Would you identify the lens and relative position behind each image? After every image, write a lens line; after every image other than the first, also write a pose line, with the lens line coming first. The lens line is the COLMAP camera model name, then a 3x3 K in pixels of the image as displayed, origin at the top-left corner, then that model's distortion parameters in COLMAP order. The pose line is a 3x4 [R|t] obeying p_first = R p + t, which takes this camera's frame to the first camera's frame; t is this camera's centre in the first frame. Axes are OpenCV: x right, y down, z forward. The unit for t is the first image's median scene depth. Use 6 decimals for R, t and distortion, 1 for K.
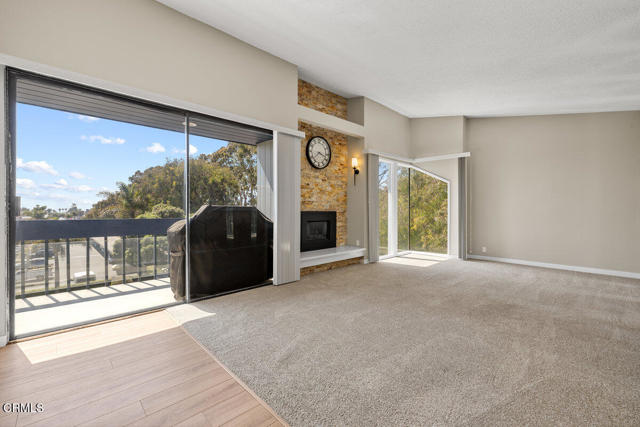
lens RADIAL K [[272.1, 0, 324.6], [0, 272.1, 212.0], [0, 0, 1]] dist [0.013387, 0.001650]
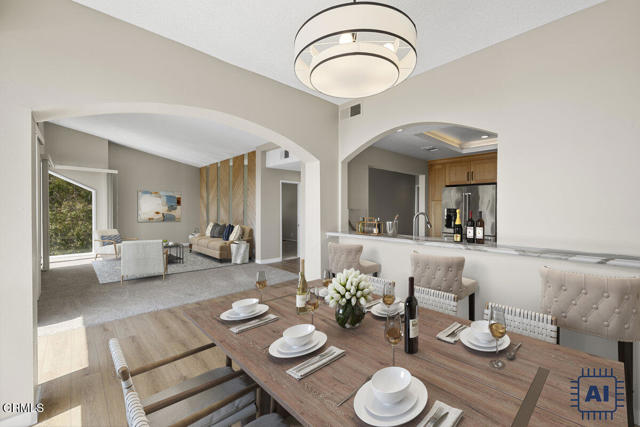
lens RADIAL K [[272.1, 0, 321.9], [0, 272.1, 210.8], [0, 0, 1]] dist [0.013387, 0.001650]
pose [[-0.000386, -0.002593, 0.999997, -0.767955], [0.001224, 0.999996, 0.002594, -0.027447], [-0.999999, 0.001225, -0.000383, 0.016721]]
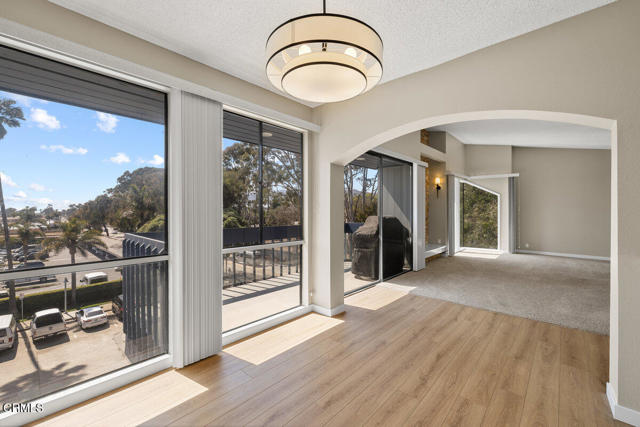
lens RADIAL K [[272.1, 0, 314.5], [0, 272.1, 210.4], [0, 0, 1]] dist [0.013387, 0.001650]
pose [[0.997093, -0.001573, 0.076177, -0.561068], [0.001822, 0.999993, -0.003198, -0.032978], [-0.076171, 0.003328, 0.997089, -0.265282]]
